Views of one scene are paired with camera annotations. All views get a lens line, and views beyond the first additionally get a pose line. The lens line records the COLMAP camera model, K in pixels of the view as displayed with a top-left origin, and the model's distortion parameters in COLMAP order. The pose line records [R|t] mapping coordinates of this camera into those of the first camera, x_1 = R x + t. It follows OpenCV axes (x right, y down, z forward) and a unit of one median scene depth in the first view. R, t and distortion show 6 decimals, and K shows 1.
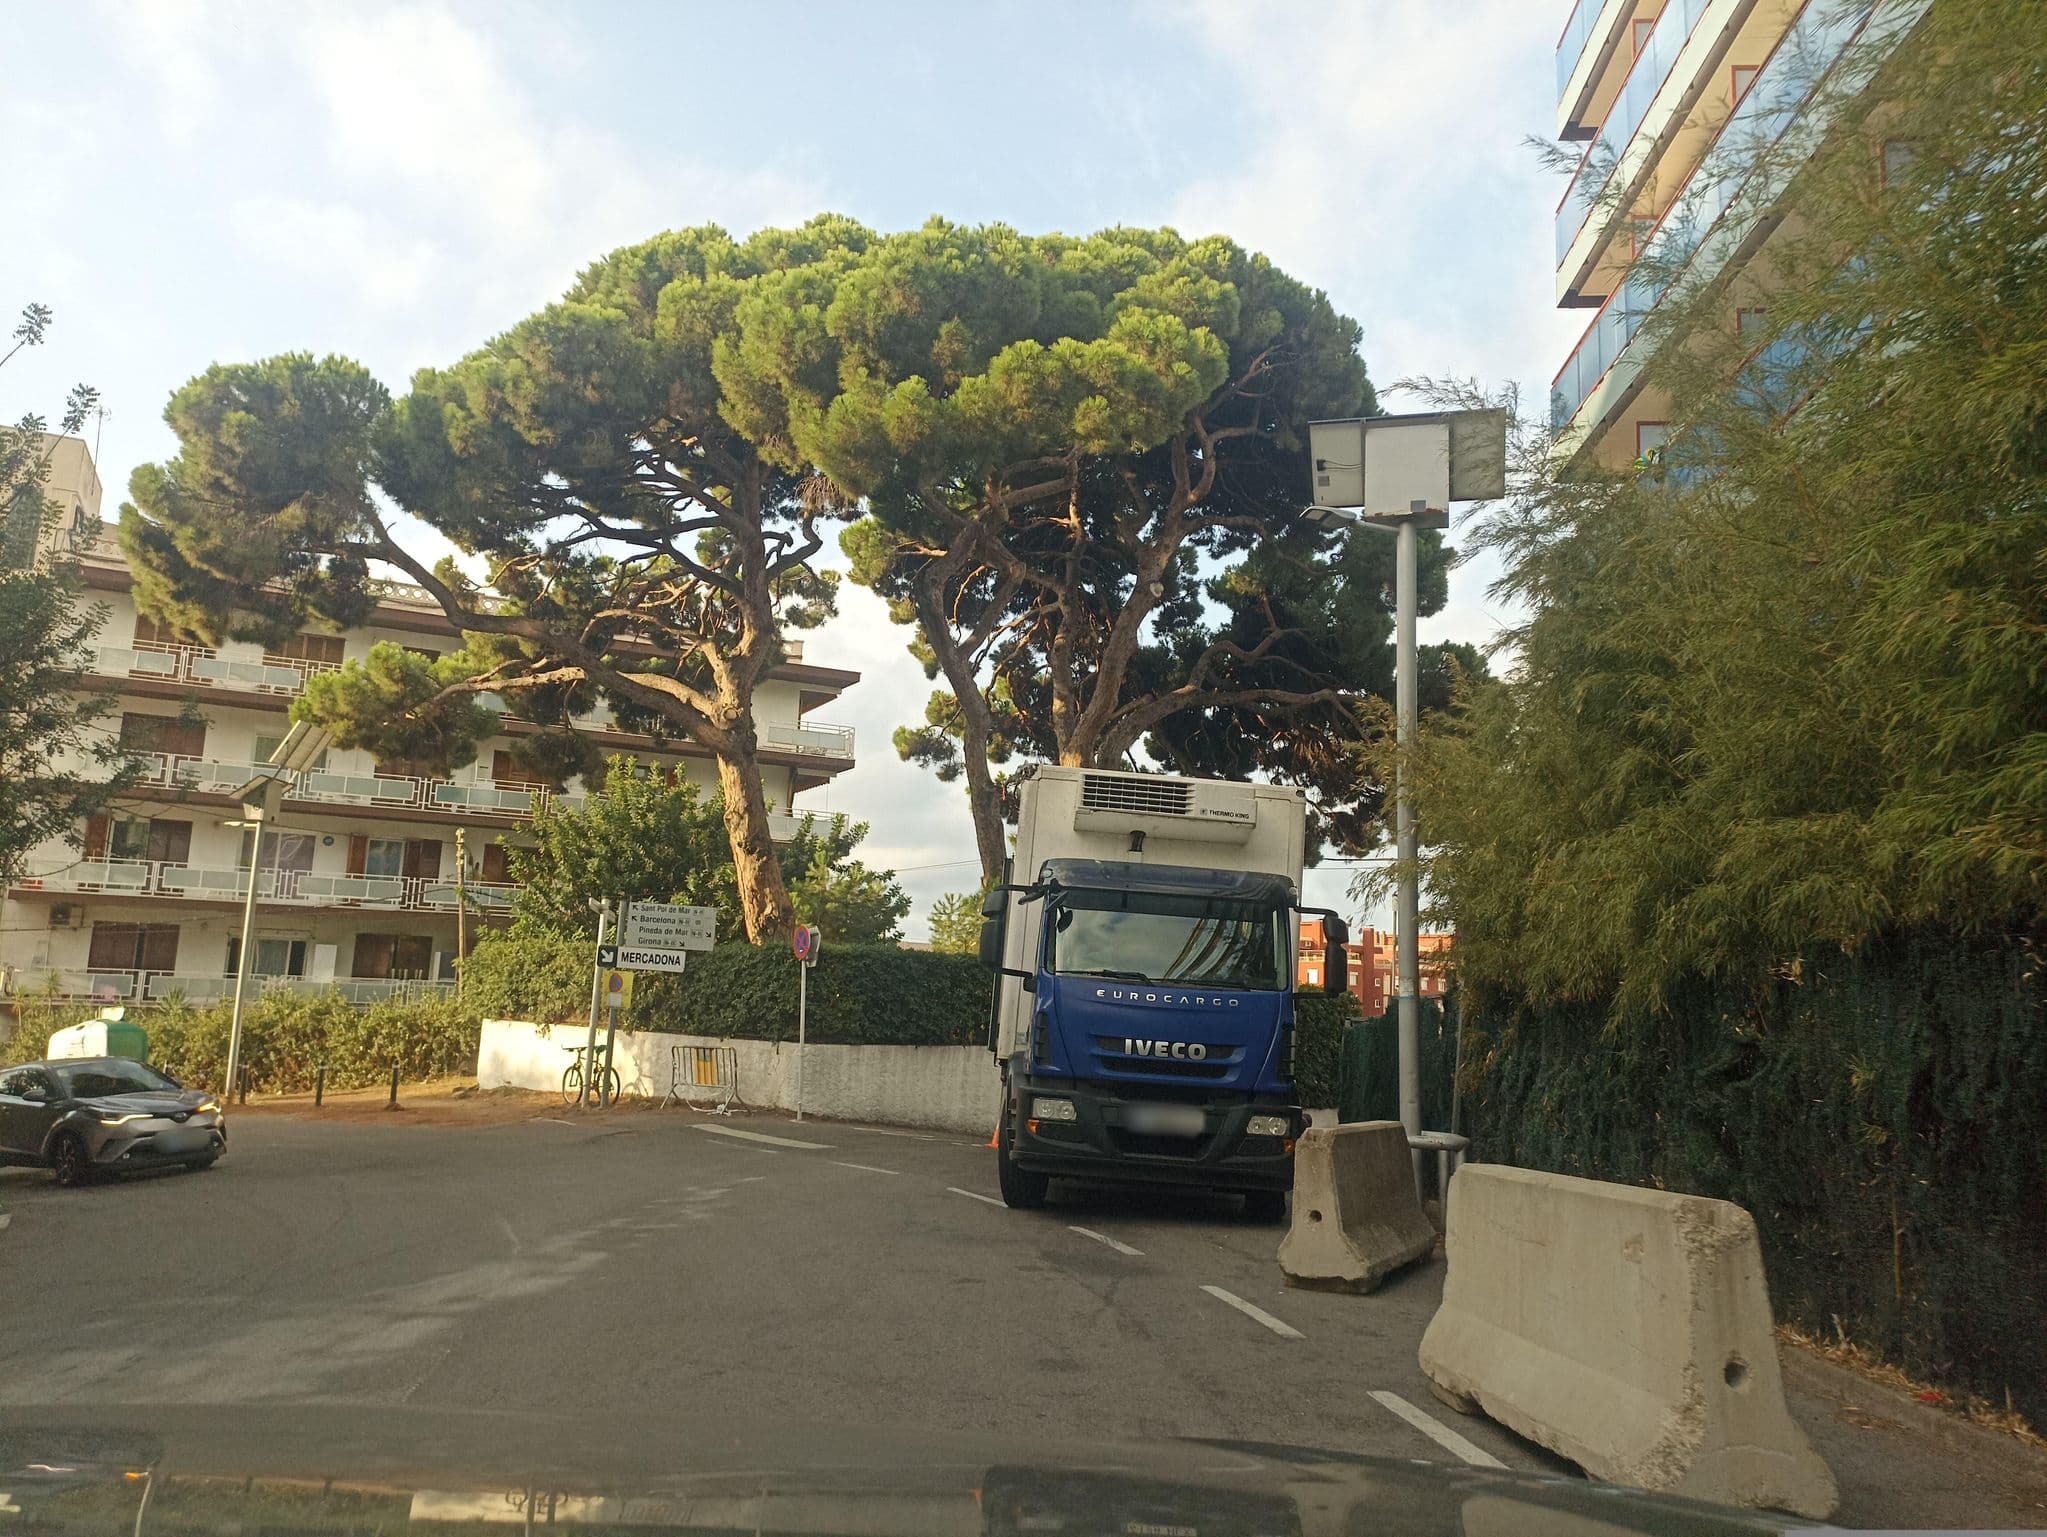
lens RADIAL K [[1464.3, 0, 1022.0], [0, 1464.3, 769.2], [0, 0, 1]] dist [0.035025, 0.000182]
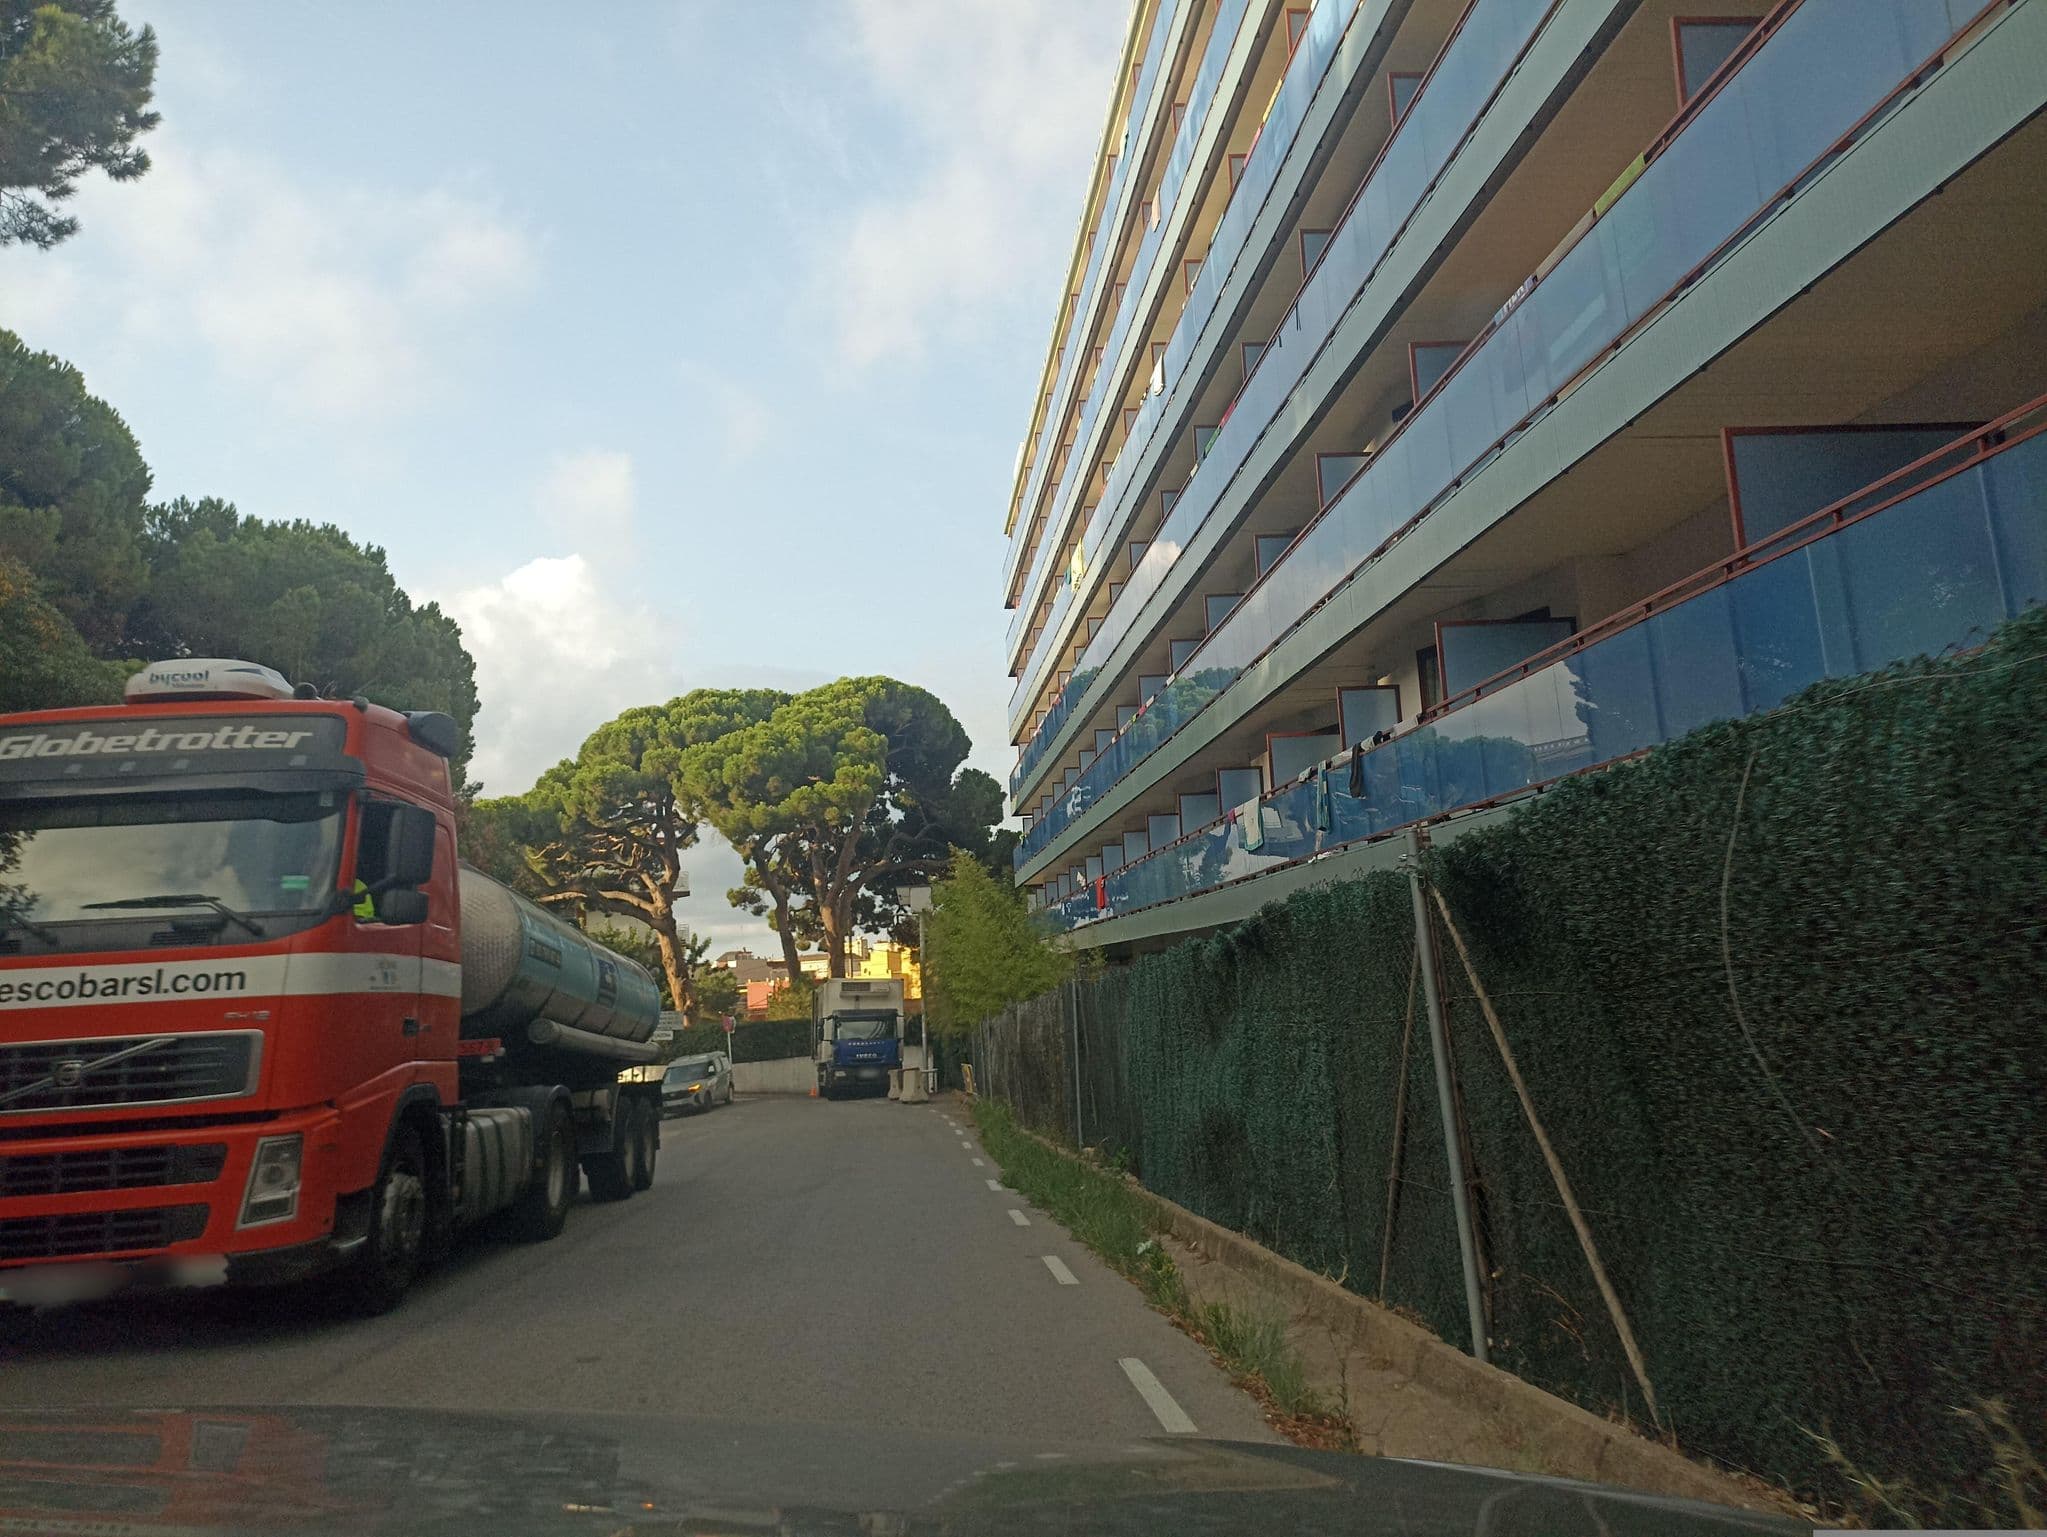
lens RADIAL K [[1468.7, 0, 1032.9], [0, 1468.7, 737.0], [0, 0, 1]] dist [0.026980, -0.001681]
pose [[0.979640, -0.062148, 0.190902, -0.080691], [0.064087, 0.997936, -0.003999, -0.298255], [-0.190260, 0.016152, 0.981601, -1.433818]]
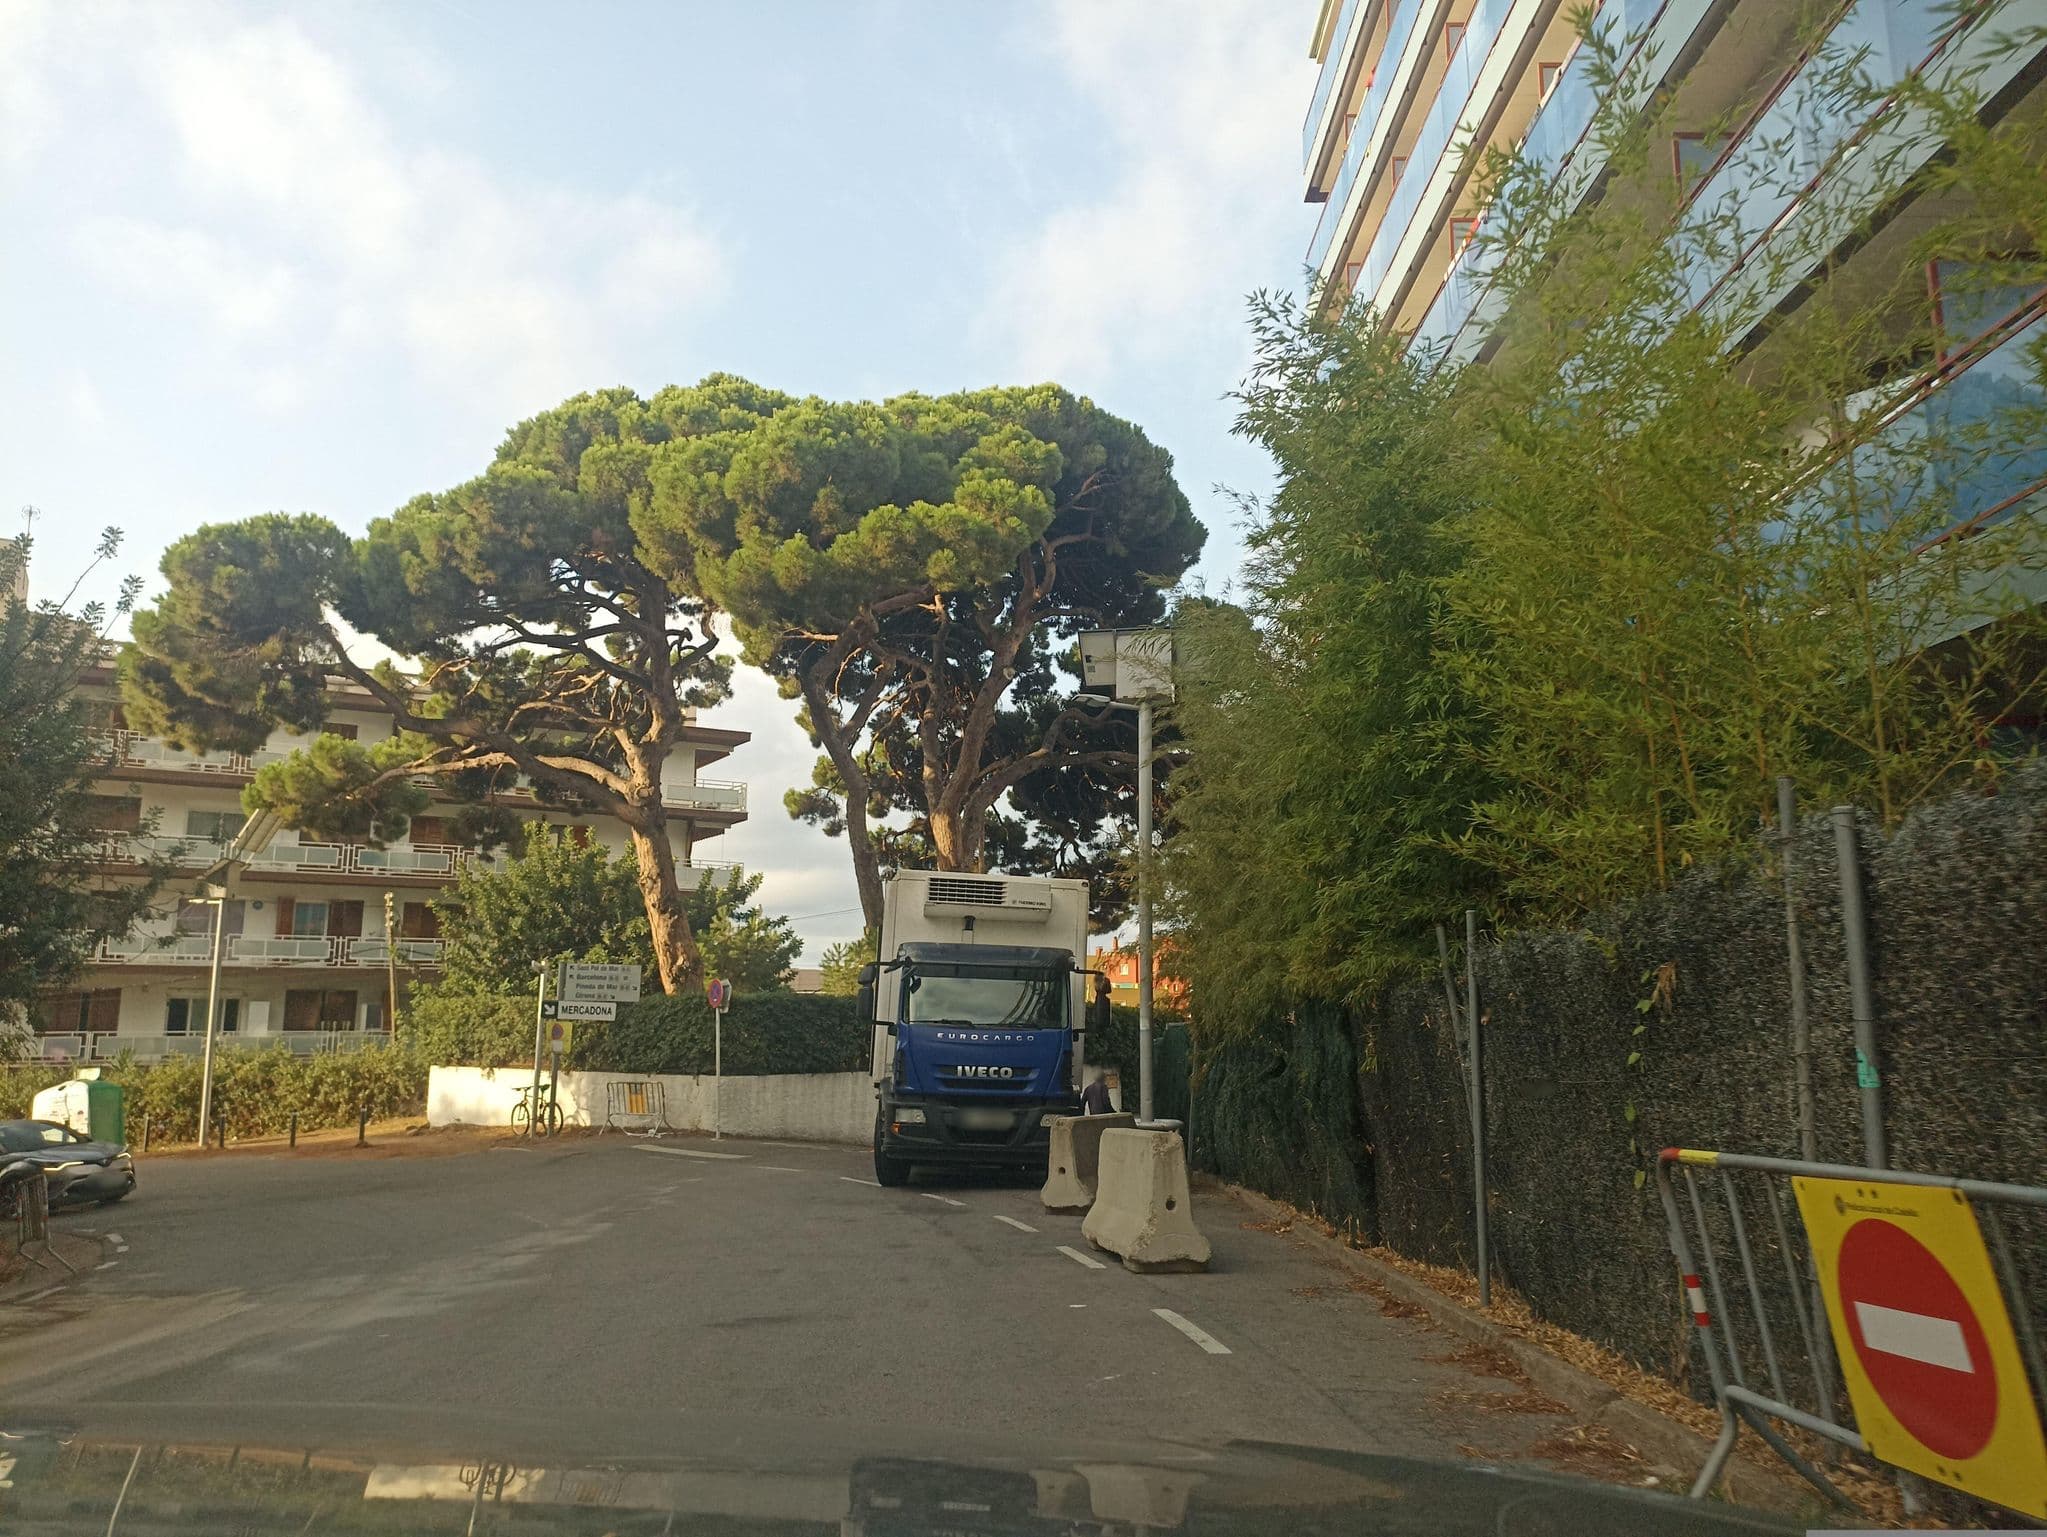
lens RADIAL K [[1466.7, 0, 1028.6], [0, 1466.7, 763.8], [0, 0, 1]] dist [0.025120, -0.003139]
pose [[0.996373, -0.024662, 0.081447, 0.013152], [0.025857, 0.999572, -0.013652, -0.044626], [-0.081075, 0.015708, 0.996584, -0.220252]]
